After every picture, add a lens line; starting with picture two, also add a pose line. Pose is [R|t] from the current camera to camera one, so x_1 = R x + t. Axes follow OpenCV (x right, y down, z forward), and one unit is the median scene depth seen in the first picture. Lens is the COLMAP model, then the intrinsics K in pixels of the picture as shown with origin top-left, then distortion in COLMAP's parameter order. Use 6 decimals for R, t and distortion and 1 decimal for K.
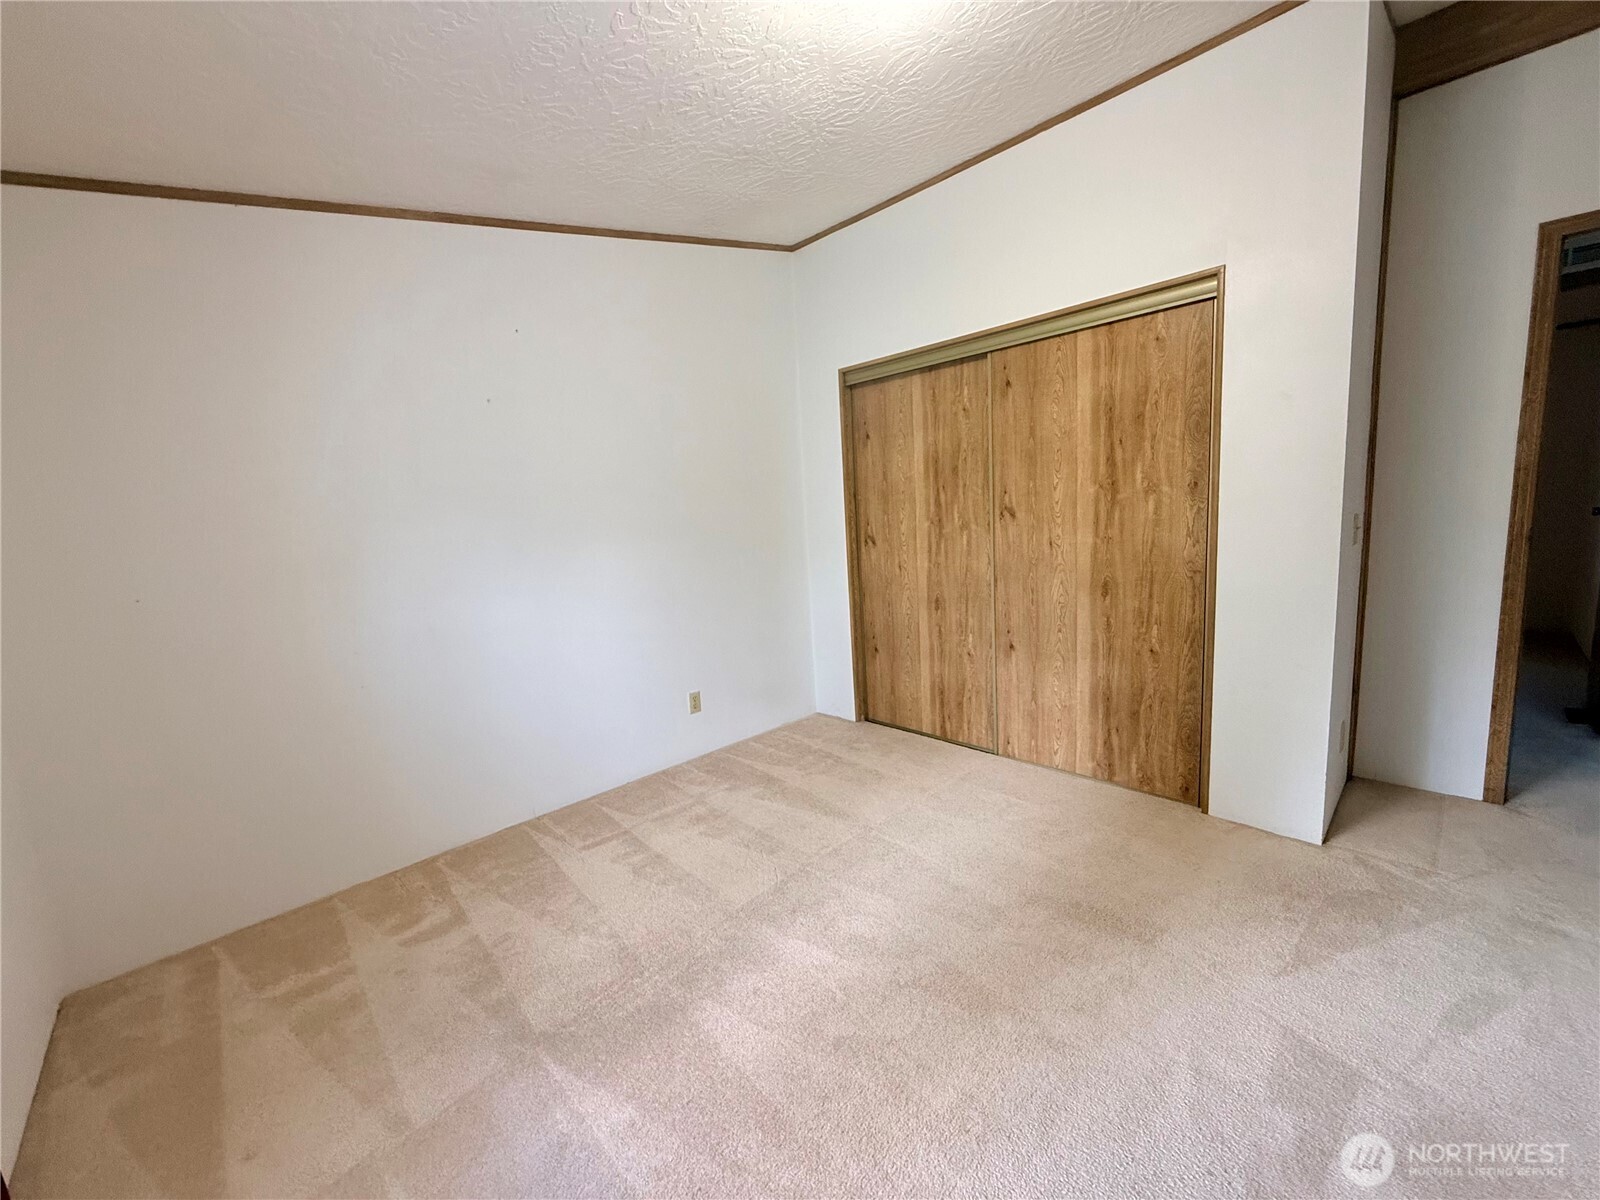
lens RADIAL K [[638.2, 0, 800.0], [0, 638.2, 600.0], [0, 0, 1]] dist [0.001495, 0.000142]
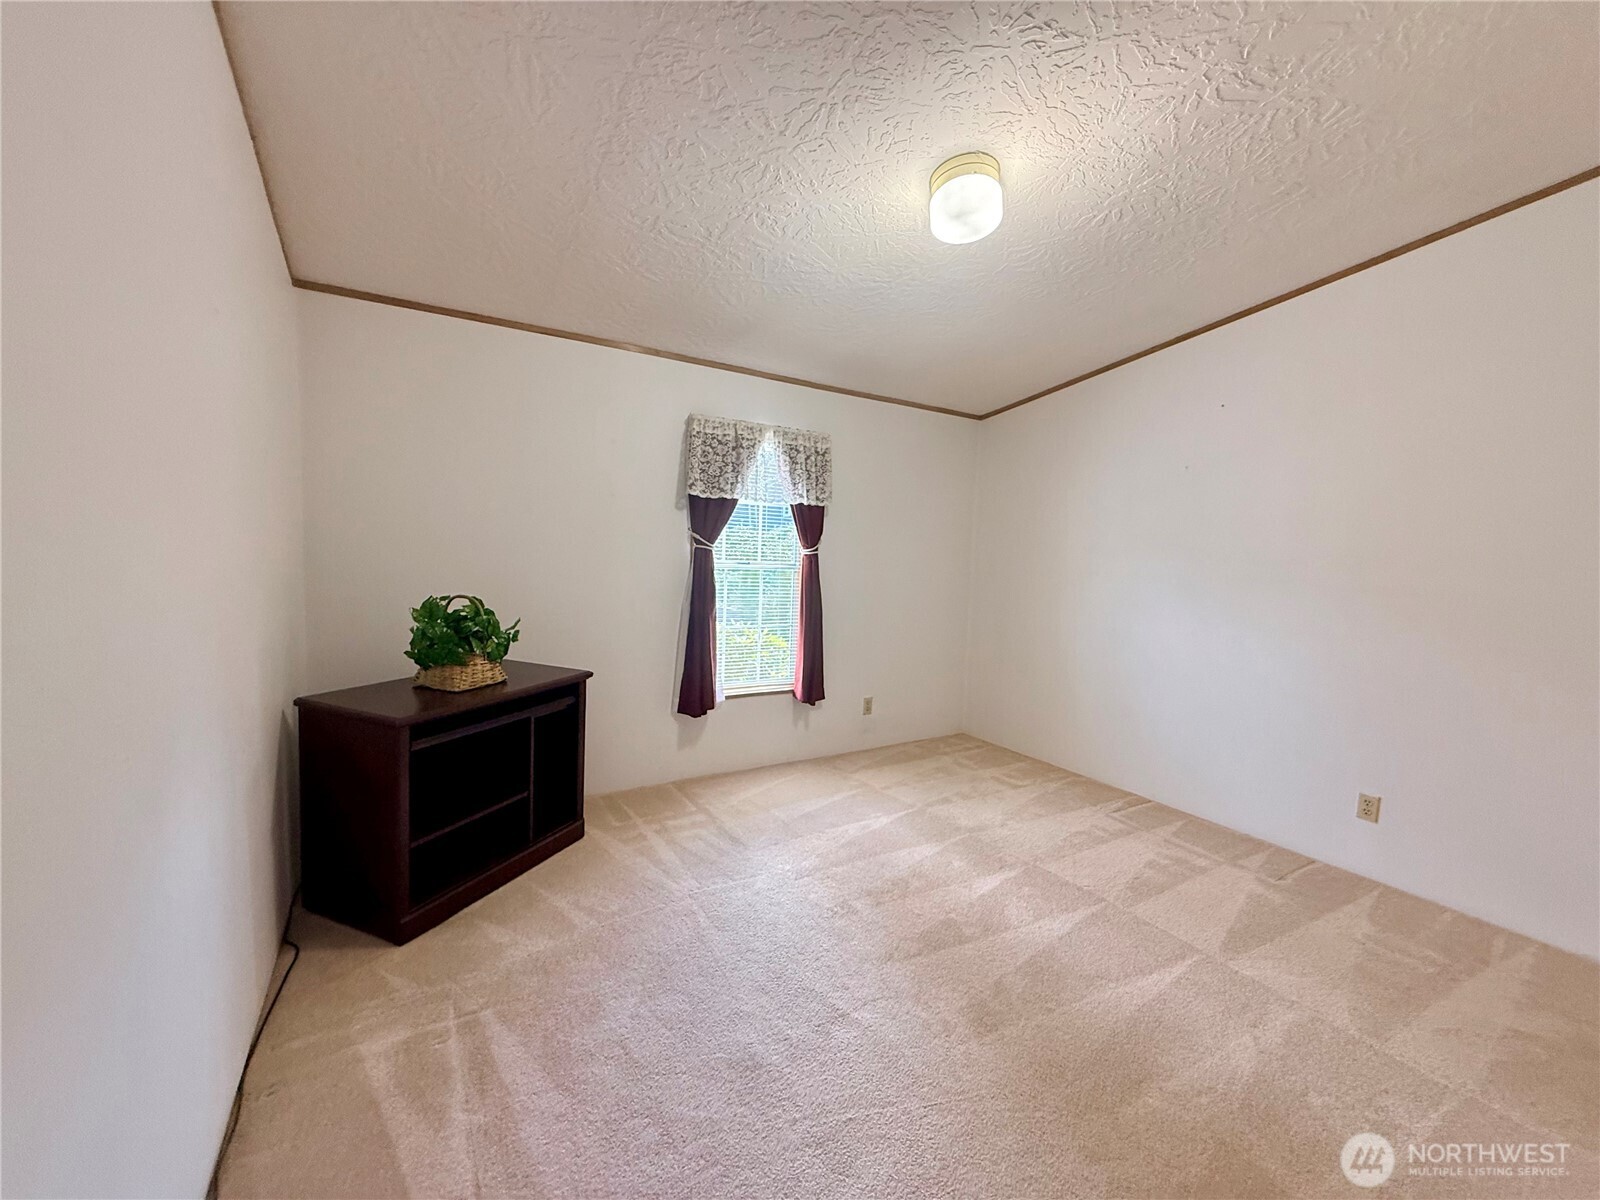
lens RADIAL K [[638.2, 0, 800.0], [0, 638.2, 600.0], [0, 0, 1]] dist [0.001495, 0.000142]
pose [[-0.210413, 0.135434, -0.968186, 1.169357], [-0.167348, 0.970750, 0.172162, -0.180977], [0.963183, 0.198249, -0.181594, 0.652868]]
